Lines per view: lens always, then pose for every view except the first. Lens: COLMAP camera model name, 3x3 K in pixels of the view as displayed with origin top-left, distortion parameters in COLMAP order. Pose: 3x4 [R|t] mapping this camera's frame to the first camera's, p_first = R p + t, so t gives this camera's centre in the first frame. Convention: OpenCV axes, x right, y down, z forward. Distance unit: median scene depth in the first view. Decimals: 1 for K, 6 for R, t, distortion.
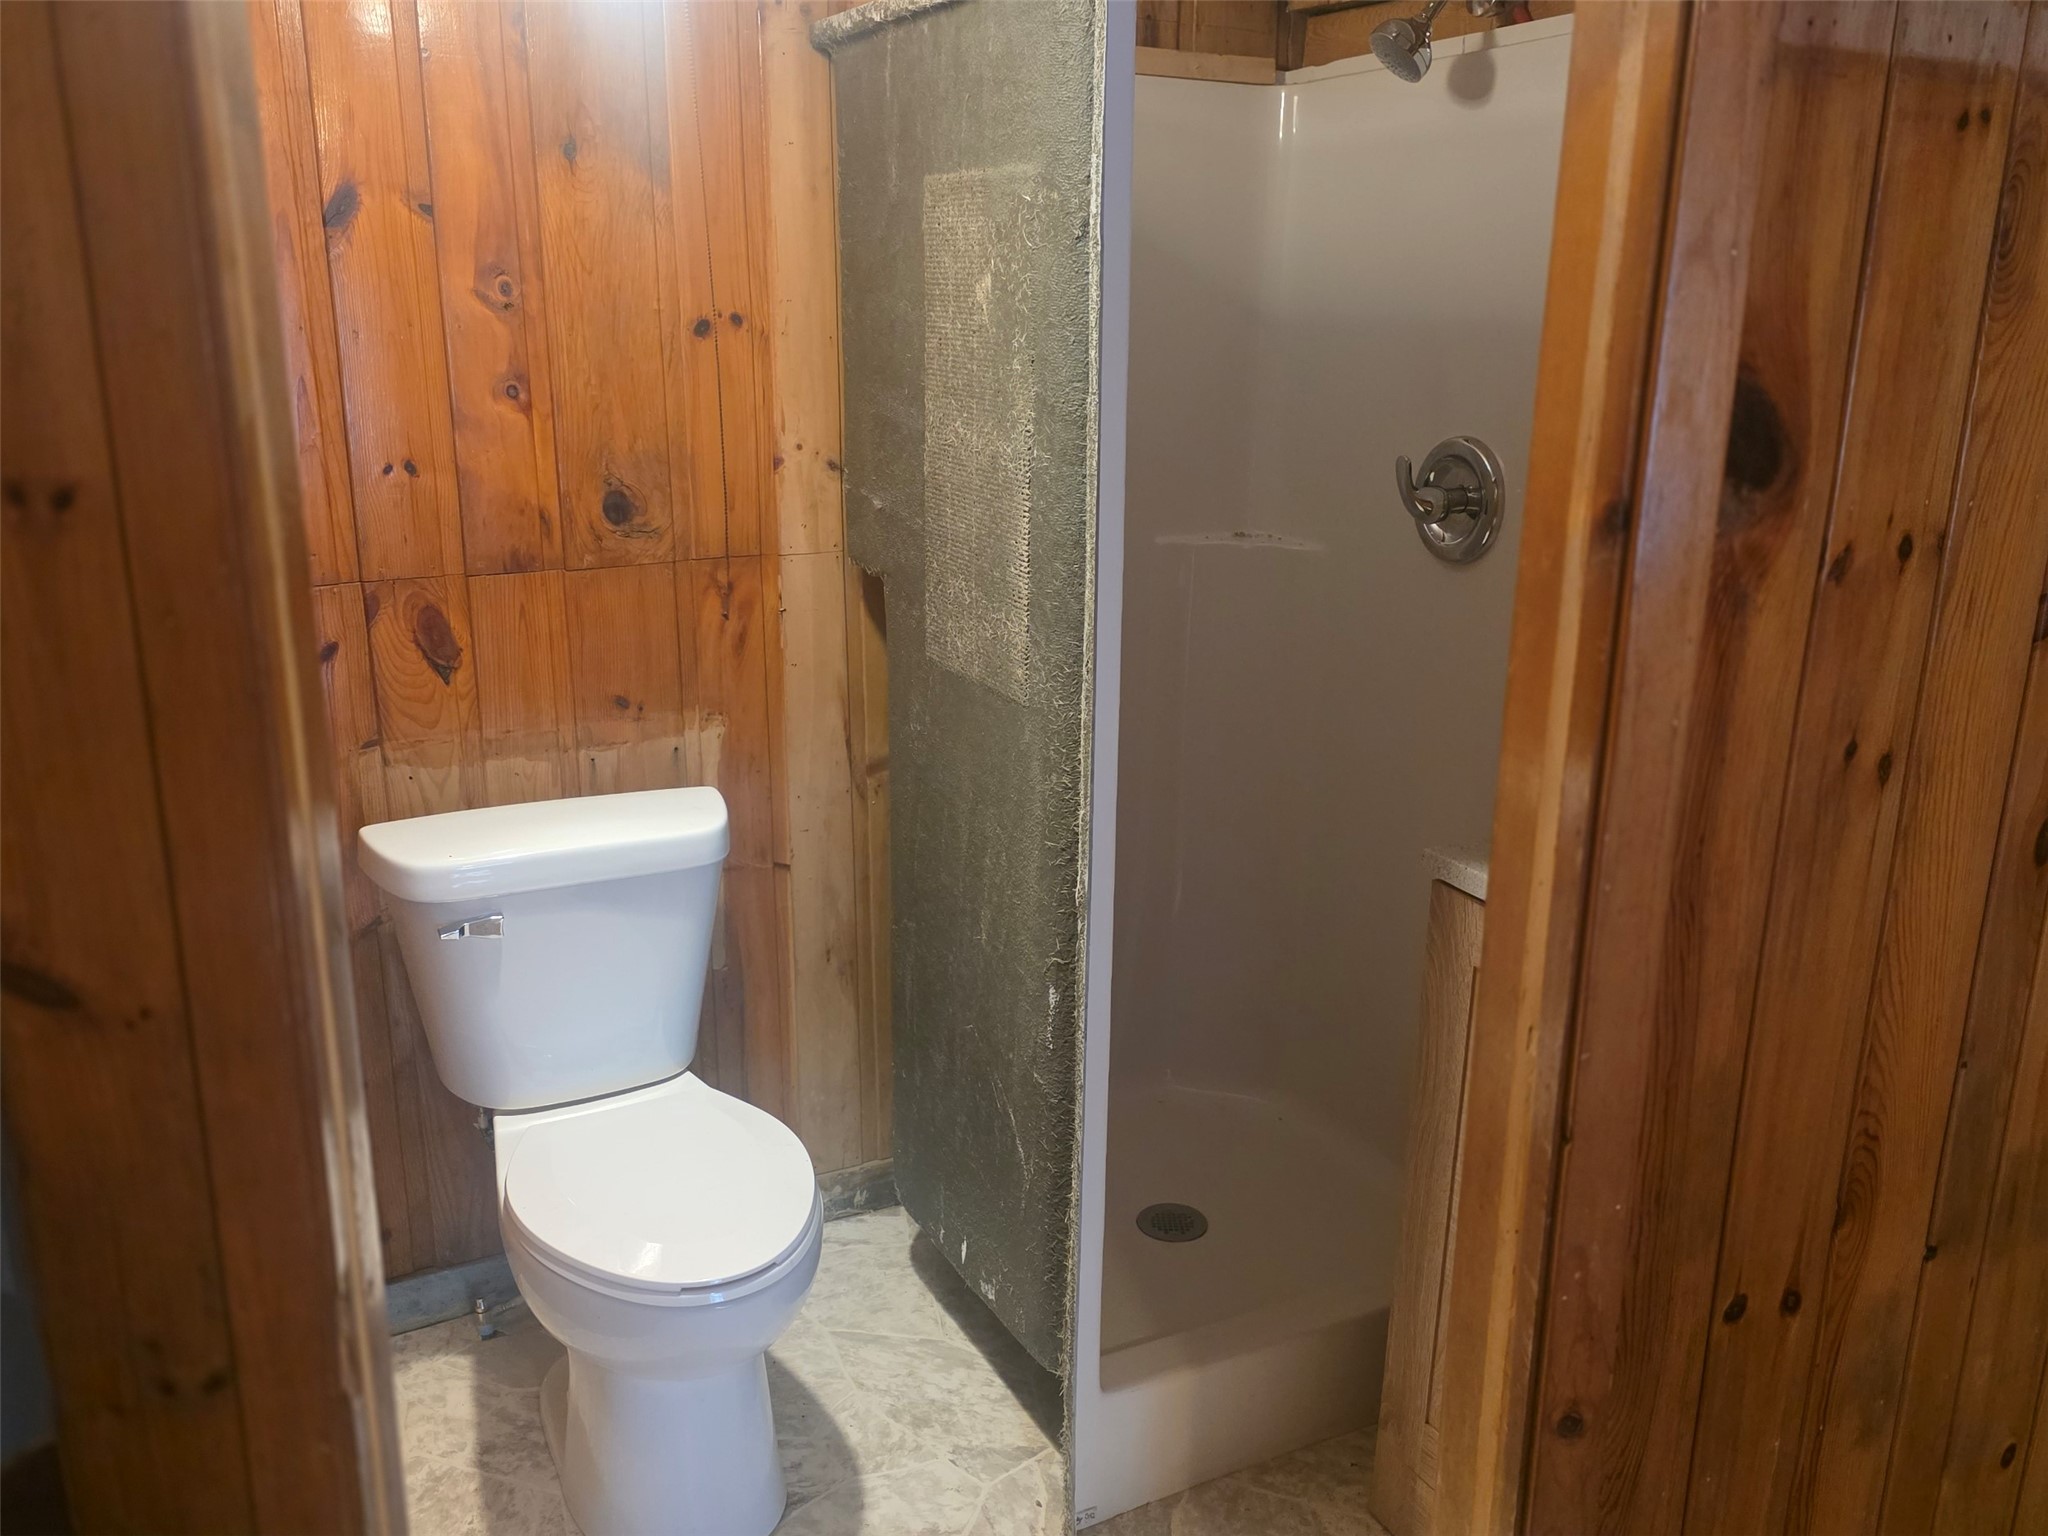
lens RADIAL K [[1661.0, 0, 1027.3], [0, 1661.0, 752.1], [0, 0, 1]] dist [0.045989, -0.031305]
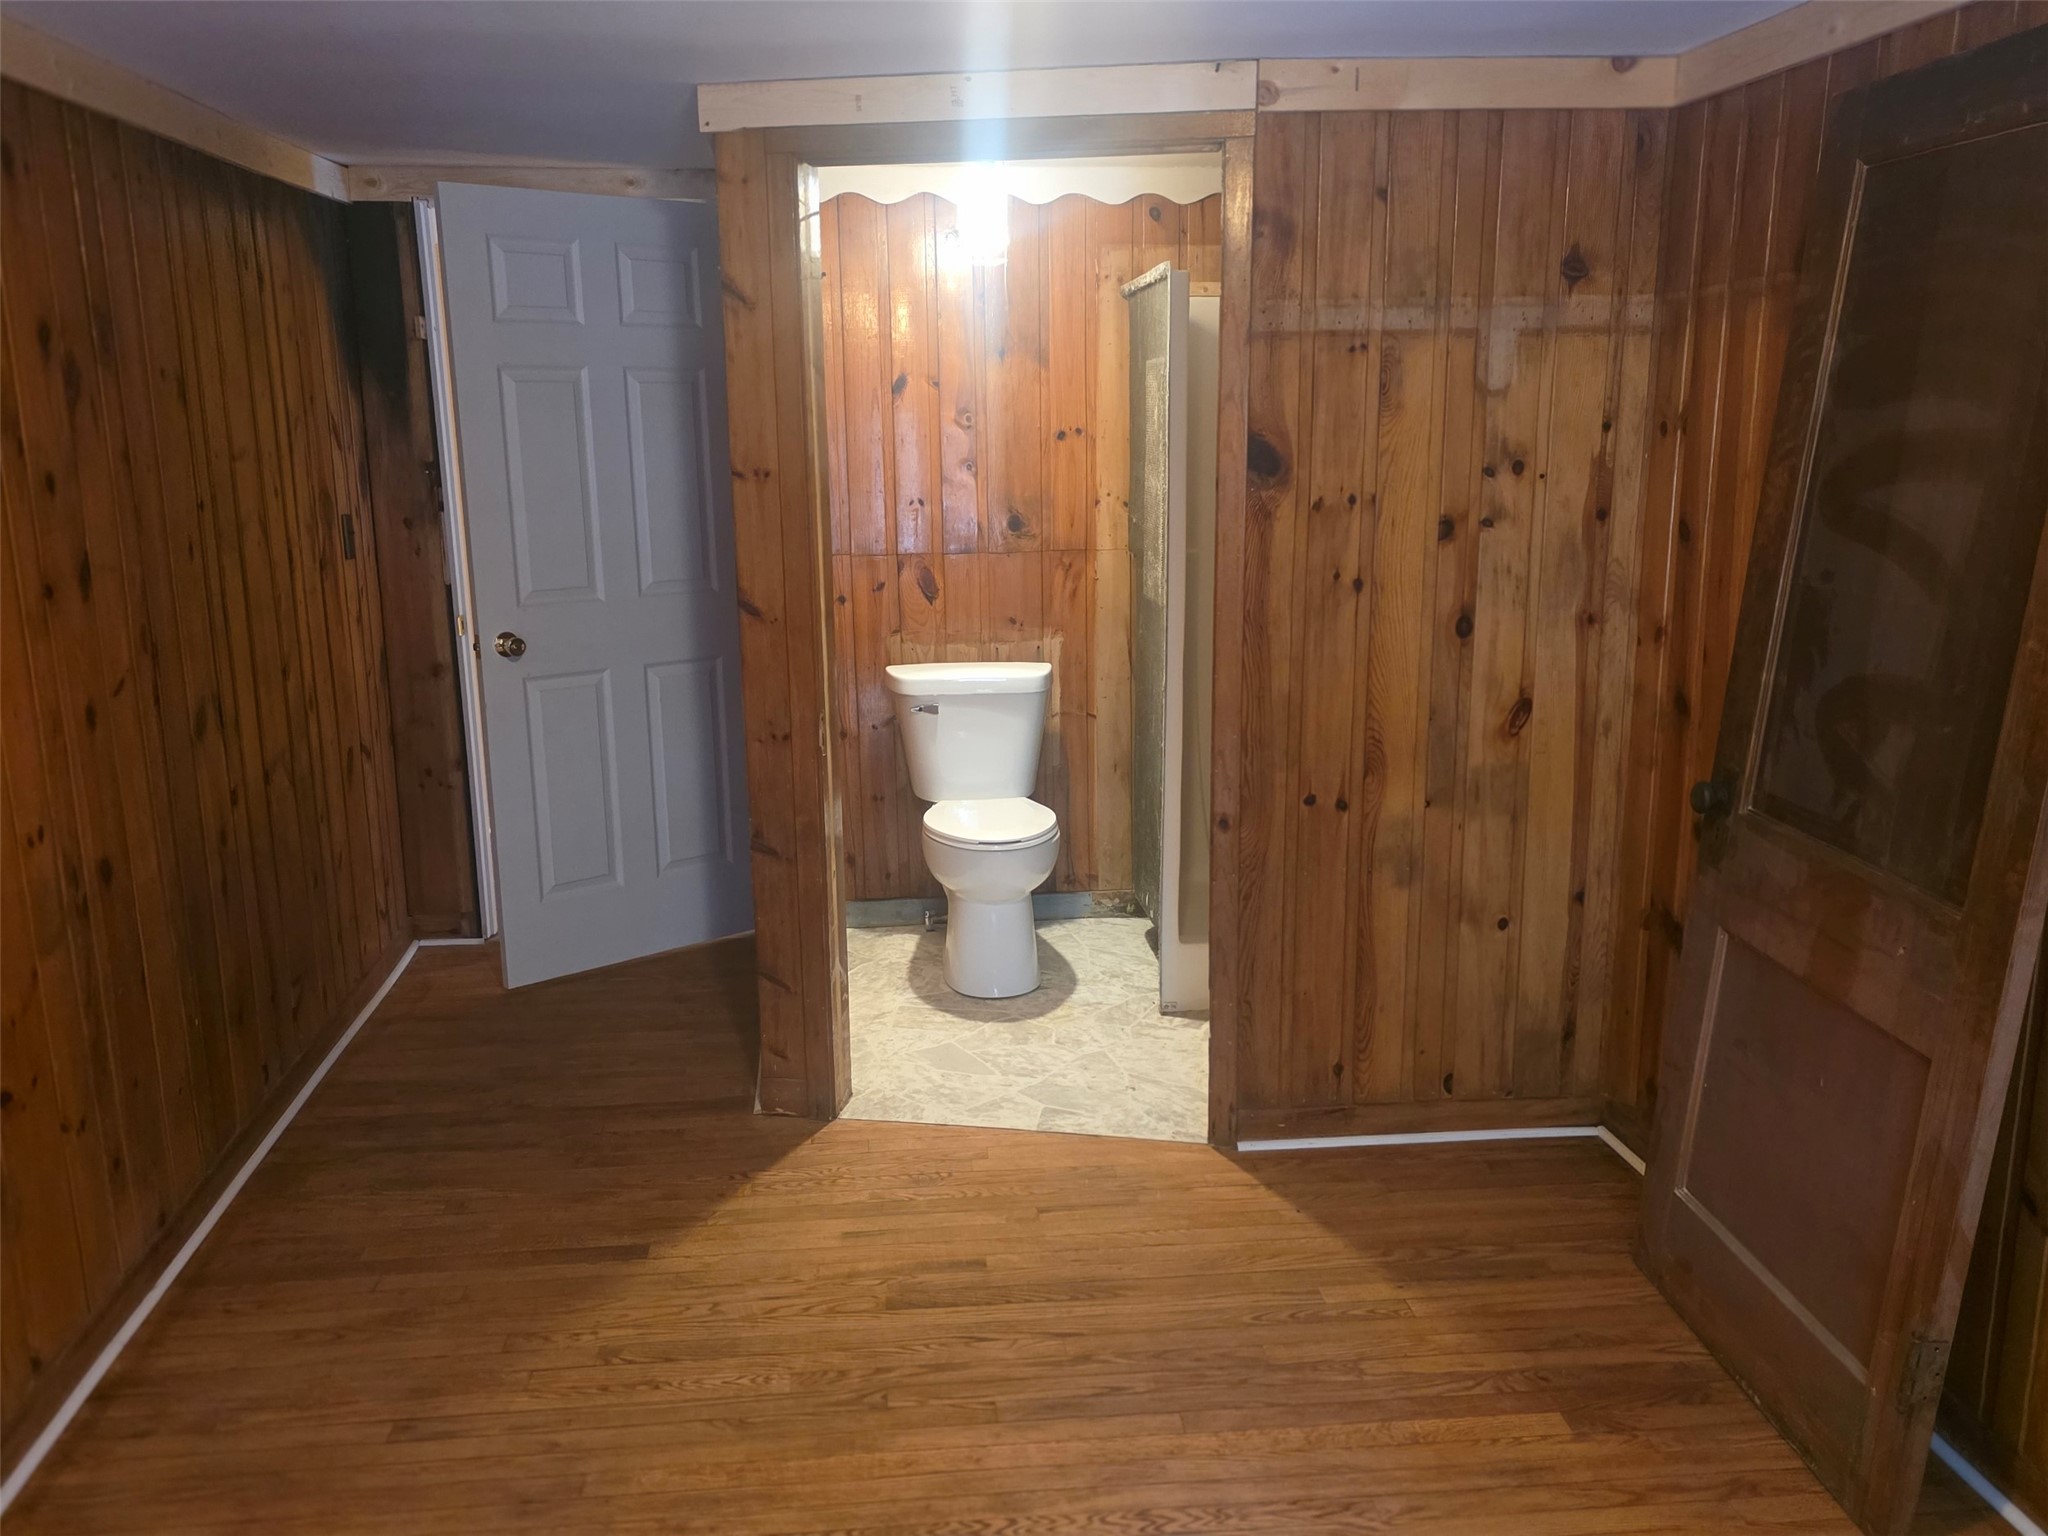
lens RADIAL K [[1661.0, 0, 1024.9], [0, 1661.0, 778.3], [0, 0, 1]] dist [0.045989, -0.031305]
pose [[0.924182, 0.058472, -0.377451, 0.583707], [-0.080031, 0.995921, -0.041673, 0.262565], [0.373475, 0.068721, 0.925091, -0.907978]]
